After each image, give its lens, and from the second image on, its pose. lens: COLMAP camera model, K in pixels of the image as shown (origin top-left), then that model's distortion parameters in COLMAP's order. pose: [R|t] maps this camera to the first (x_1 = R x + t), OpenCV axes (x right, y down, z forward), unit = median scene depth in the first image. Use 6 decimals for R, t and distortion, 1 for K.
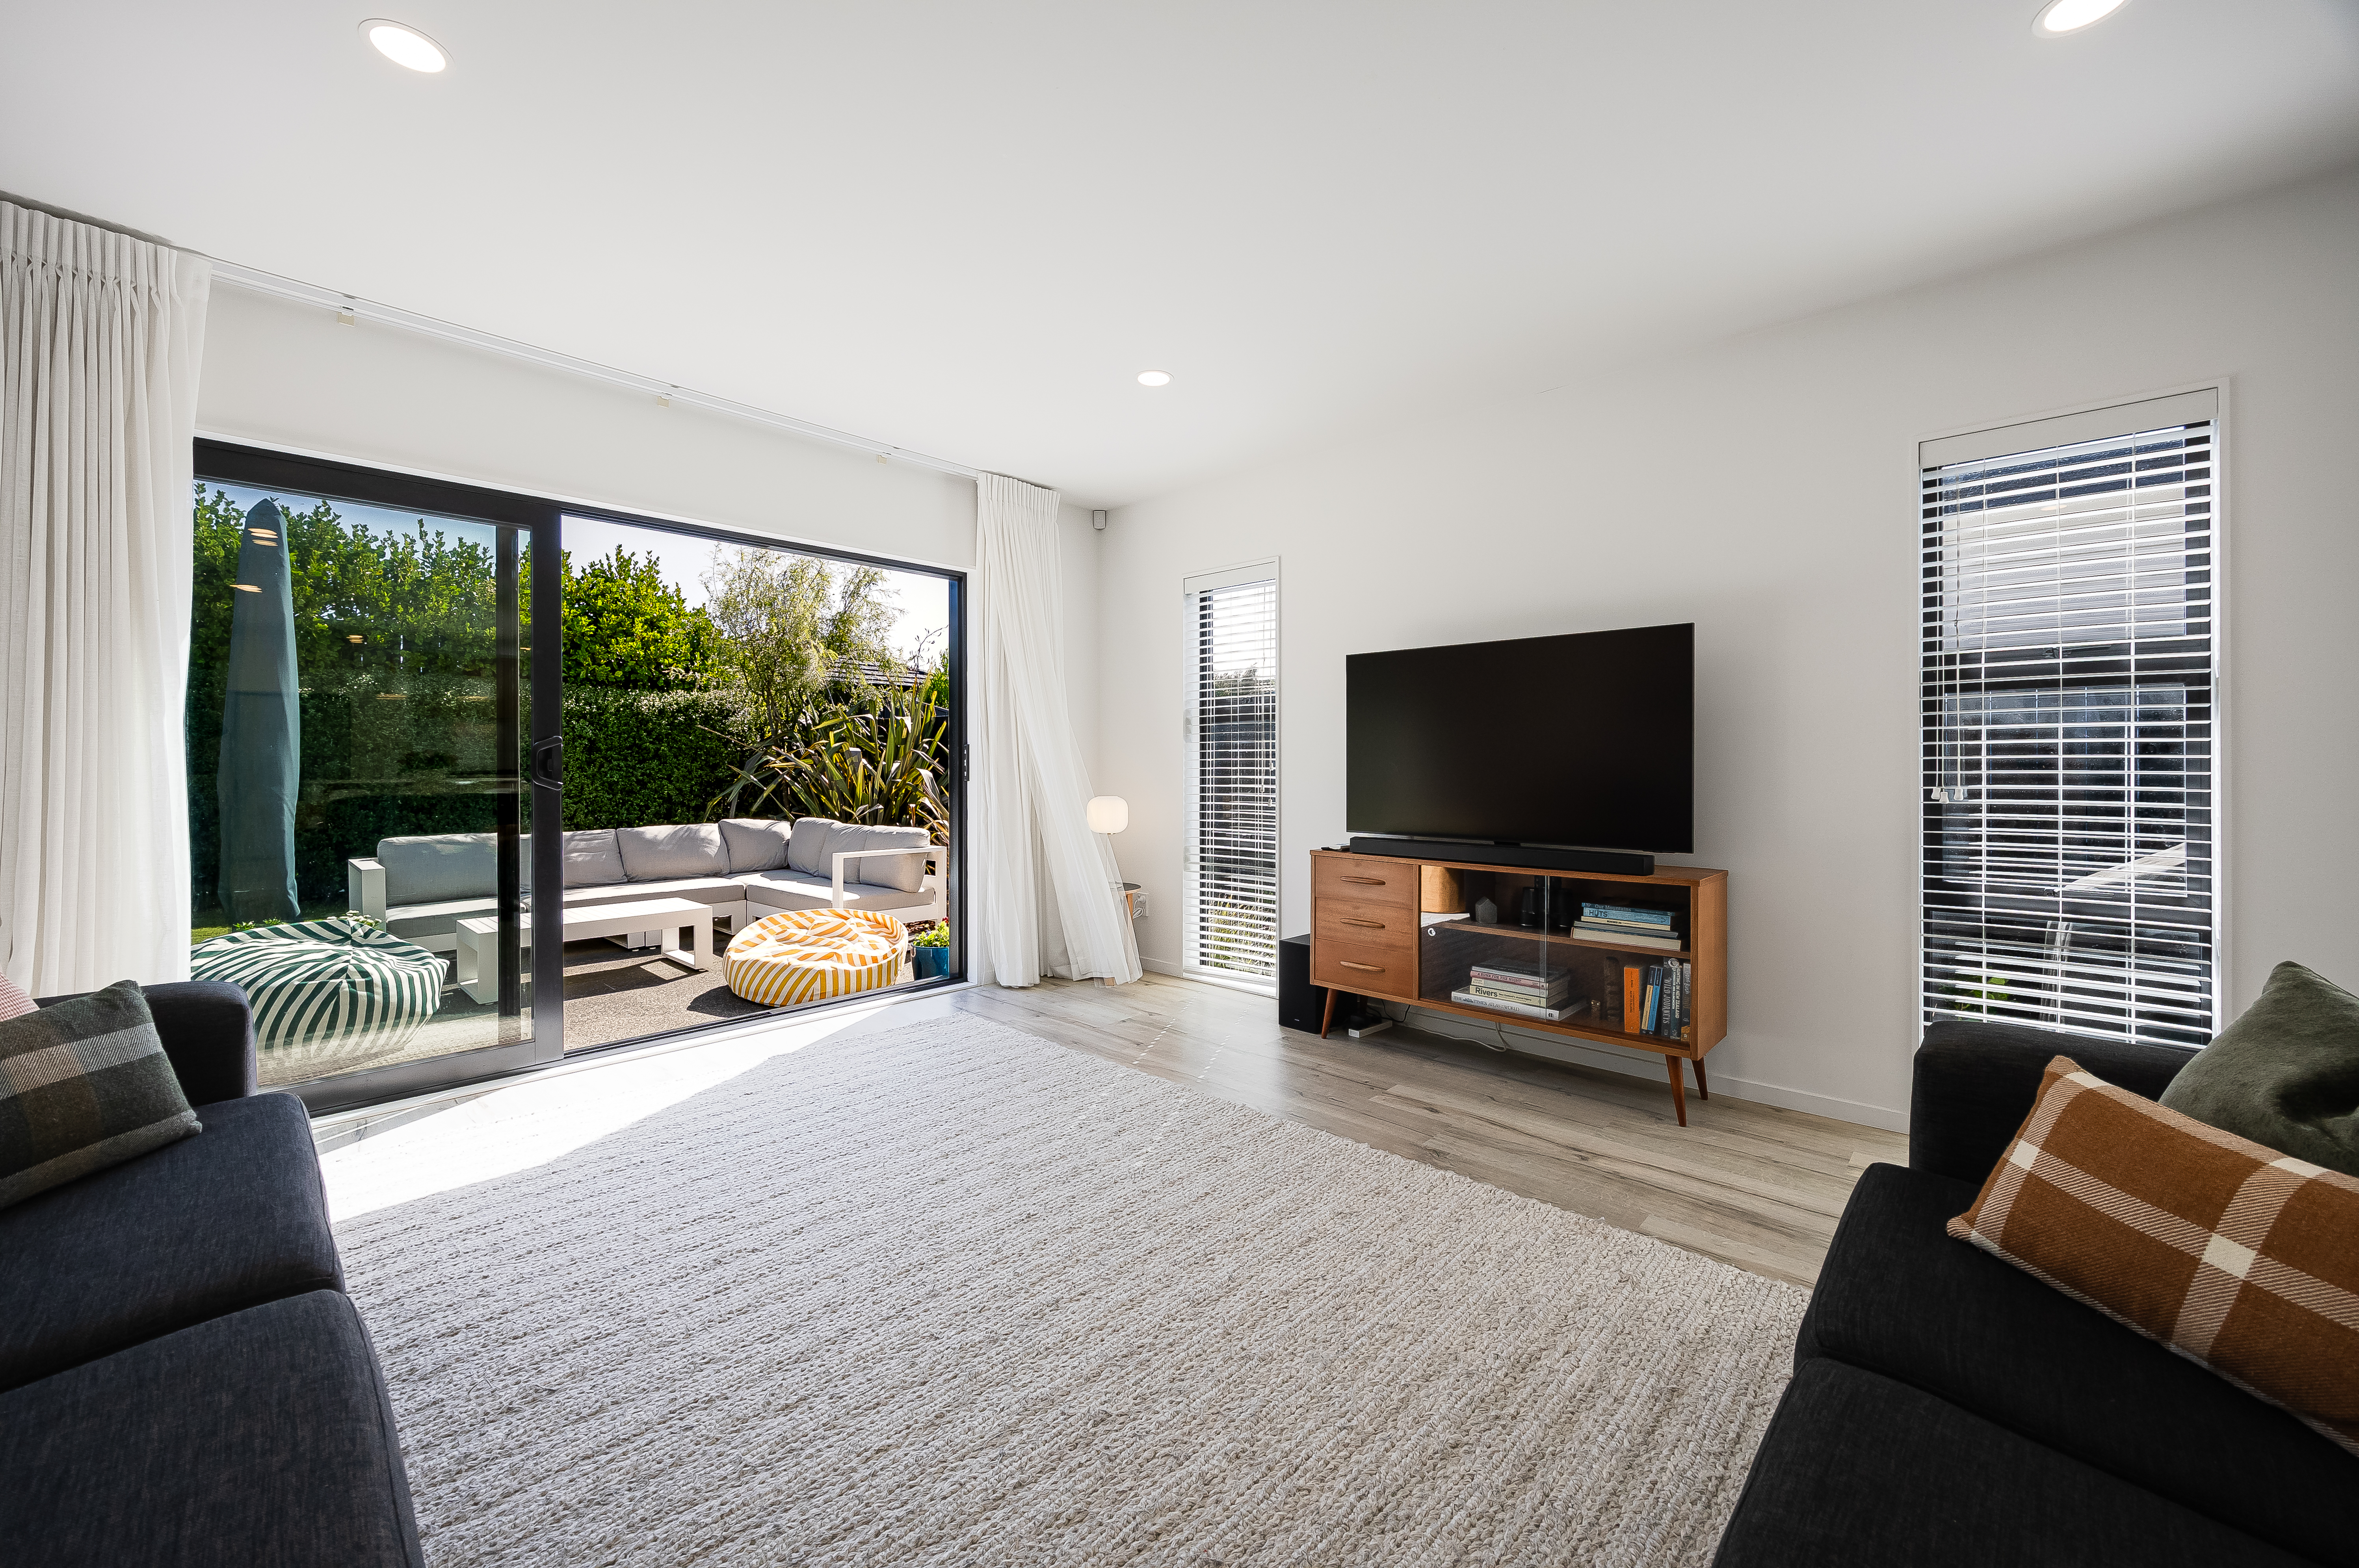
lens RADIAL K [[936.8, 0, 1173.3], [0, 936.8, 758.3], [0, 0, 1]] dist [-0.000539, -0.000039]
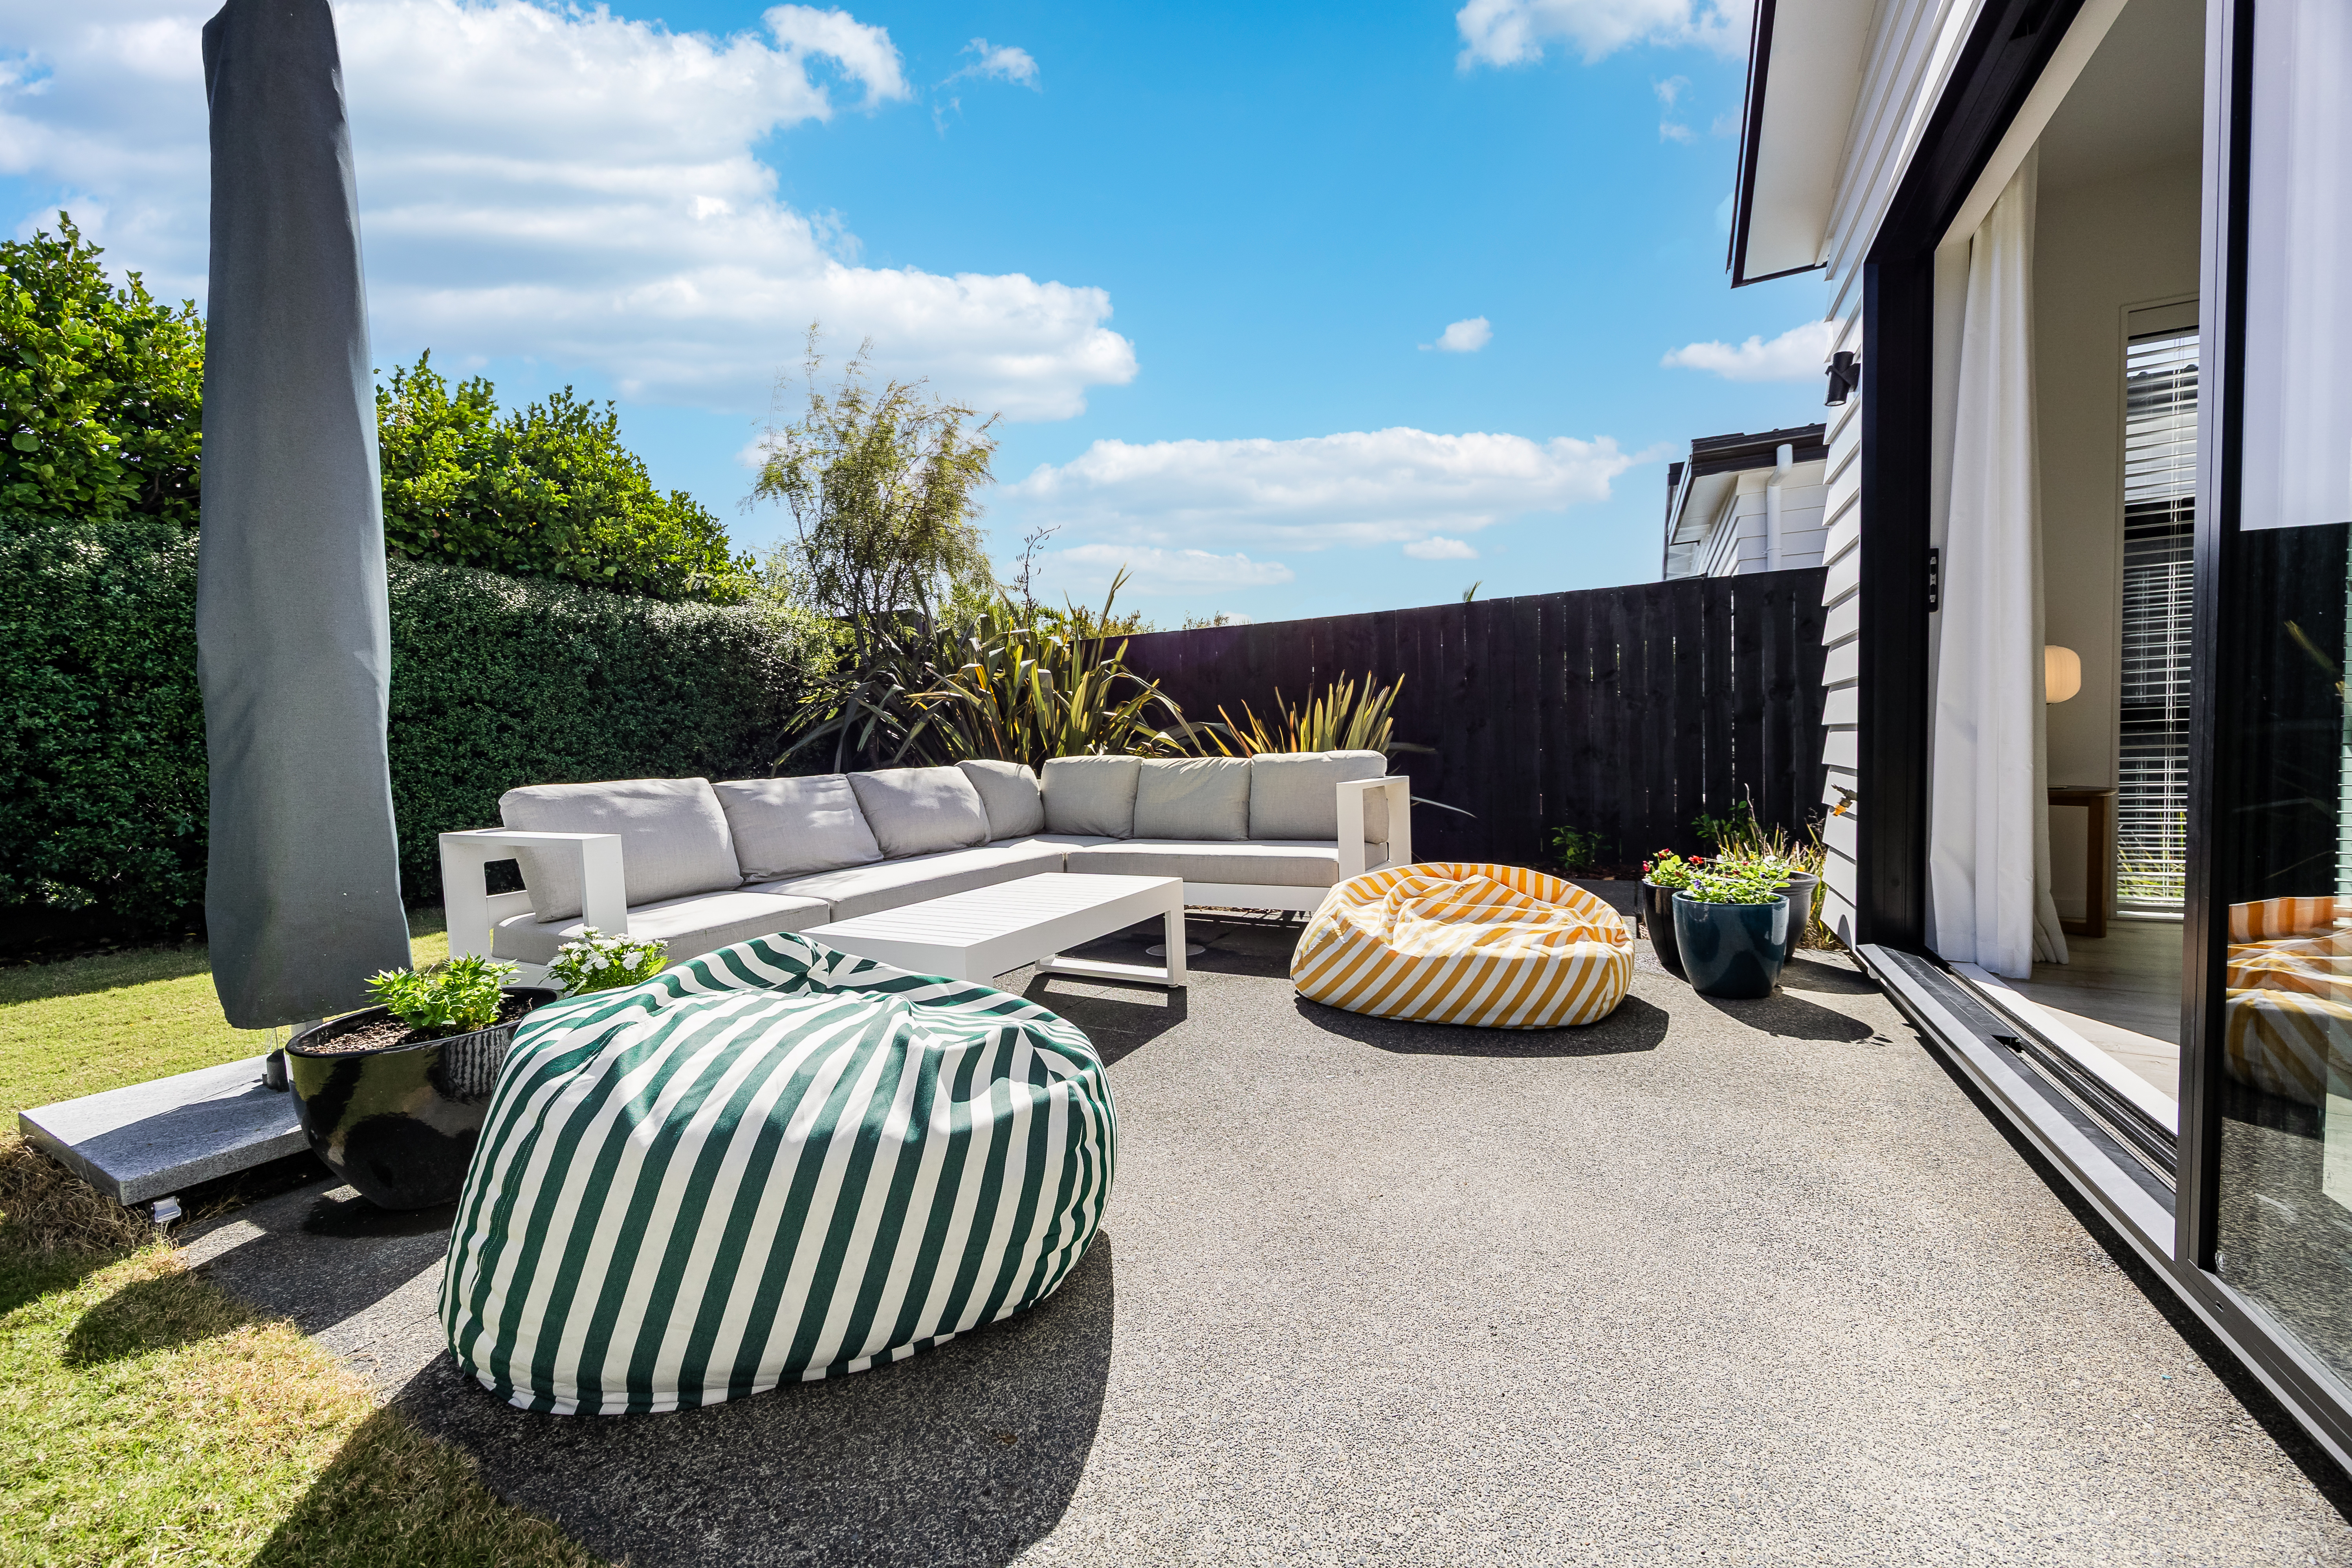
lens RADIAL K [[909.9, 0, 1176.0], [0, 909.9, 784.0], [0, 0, 1]] dist [0.000013, 0.000029]
pose [[0.959775, -0.039526, 0.277973, -0.402294], [0.028763, 0.998674, 0.042693, 0.045402], [-0.279292, -0.032981, 0.959640, 0.271620]]
